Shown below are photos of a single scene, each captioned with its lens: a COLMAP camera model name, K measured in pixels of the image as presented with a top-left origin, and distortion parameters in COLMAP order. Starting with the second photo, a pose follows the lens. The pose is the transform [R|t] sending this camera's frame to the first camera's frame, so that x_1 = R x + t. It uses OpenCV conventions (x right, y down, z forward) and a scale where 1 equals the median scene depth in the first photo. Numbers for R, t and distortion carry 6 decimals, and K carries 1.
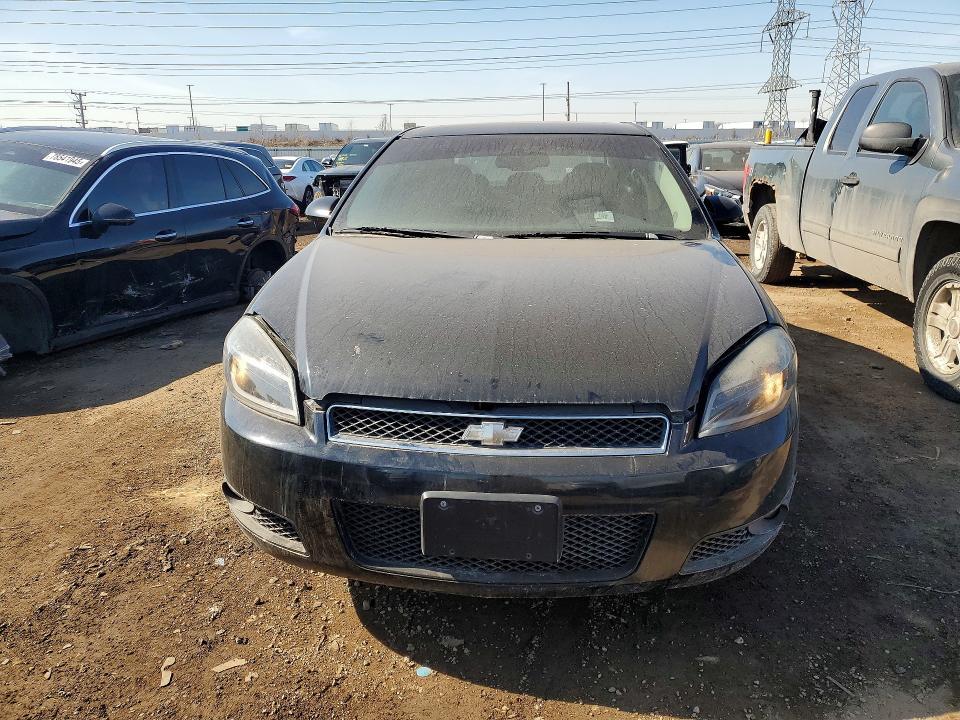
lens RADIAL K [[762.1, 0, 480.0], [0, 762.1, 360.0], [0, 0, 1]] dist [0.012409, 0.011271]
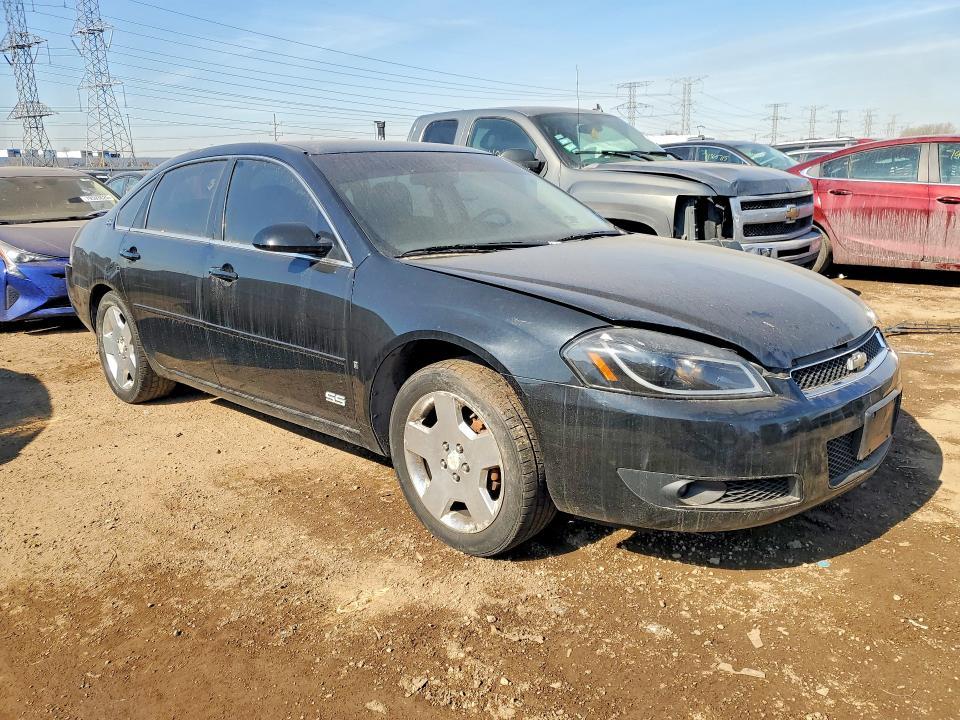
lens RADIAL K [[762.1, 0, 480.0], [0, 762.1, 360.0], [0, 0, 1]] dist [0.012409, 0.011271]
pose [[0.606841, -0.193377, 0.770940, -0.881048], [0.222295, 0.972537, 0.068966, -0.091812], [-0.763105, 0.129525, 0.633163, 0.383898]]
